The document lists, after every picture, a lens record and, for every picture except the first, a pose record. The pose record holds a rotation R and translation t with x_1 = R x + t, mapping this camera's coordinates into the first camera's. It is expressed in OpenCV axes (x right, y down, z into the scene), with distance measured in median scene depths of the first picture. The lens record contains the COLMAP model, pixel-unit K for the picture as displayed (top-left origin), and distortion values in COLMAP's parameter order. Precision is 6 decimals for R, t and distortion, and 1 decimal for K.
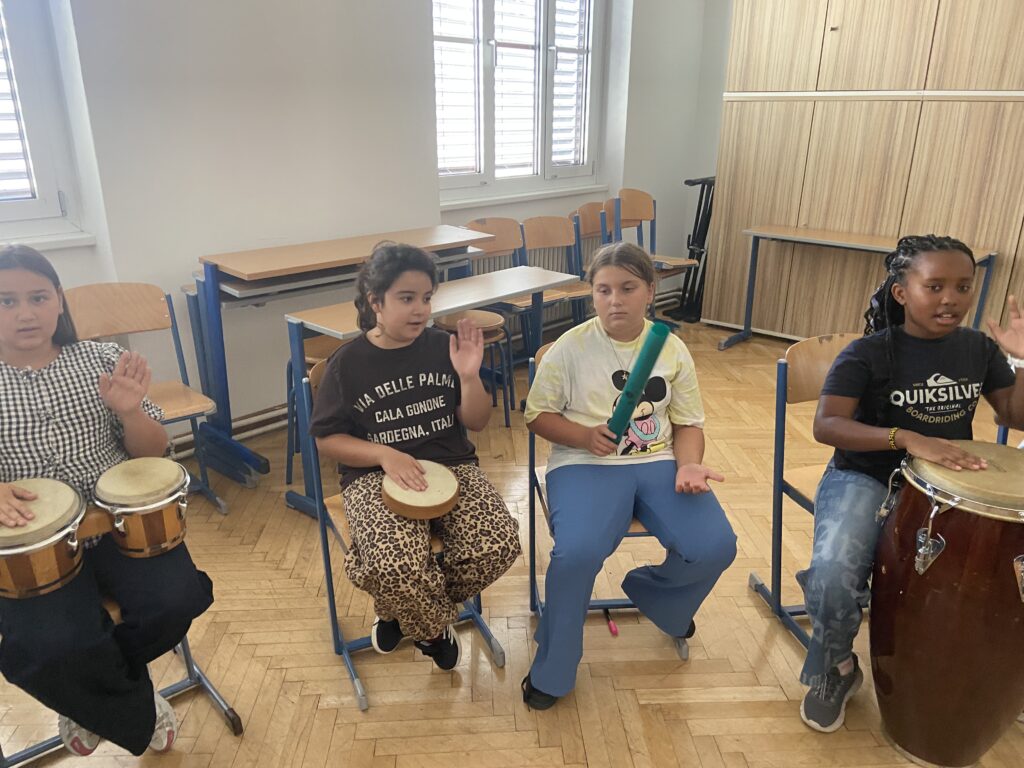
lens RADIAL K [[766.7, 0, 512.4], [0, 766.7, 390.1], [0, 0, 1]] dist [0.120283, -0.154789]
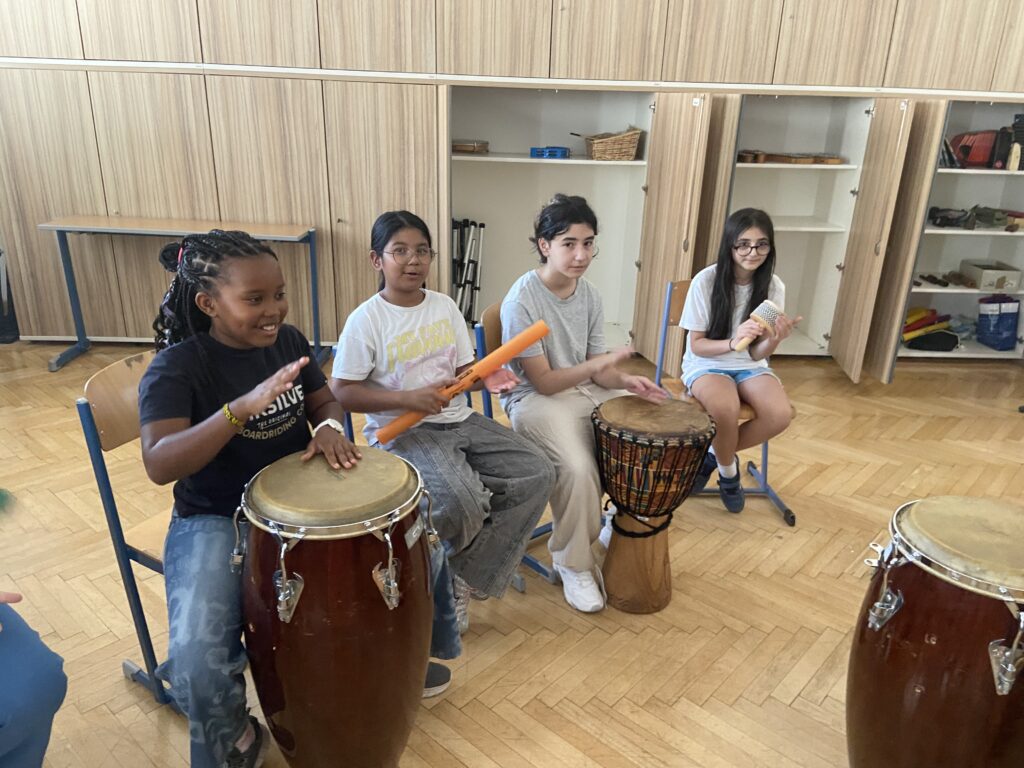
lens RADIAL K [[766.7, 0, 512.4], [0, 766.7, 390.1], [0, 0, 1]] dist [0.120283, -0.154789]
pose [[0.715274, -0.230310, 0.659803, 0.138701], [0.212883, 0.971071, 0.108180, -0.040262], [-0.665630, 0.063082, 0.743611, 0.130910]]
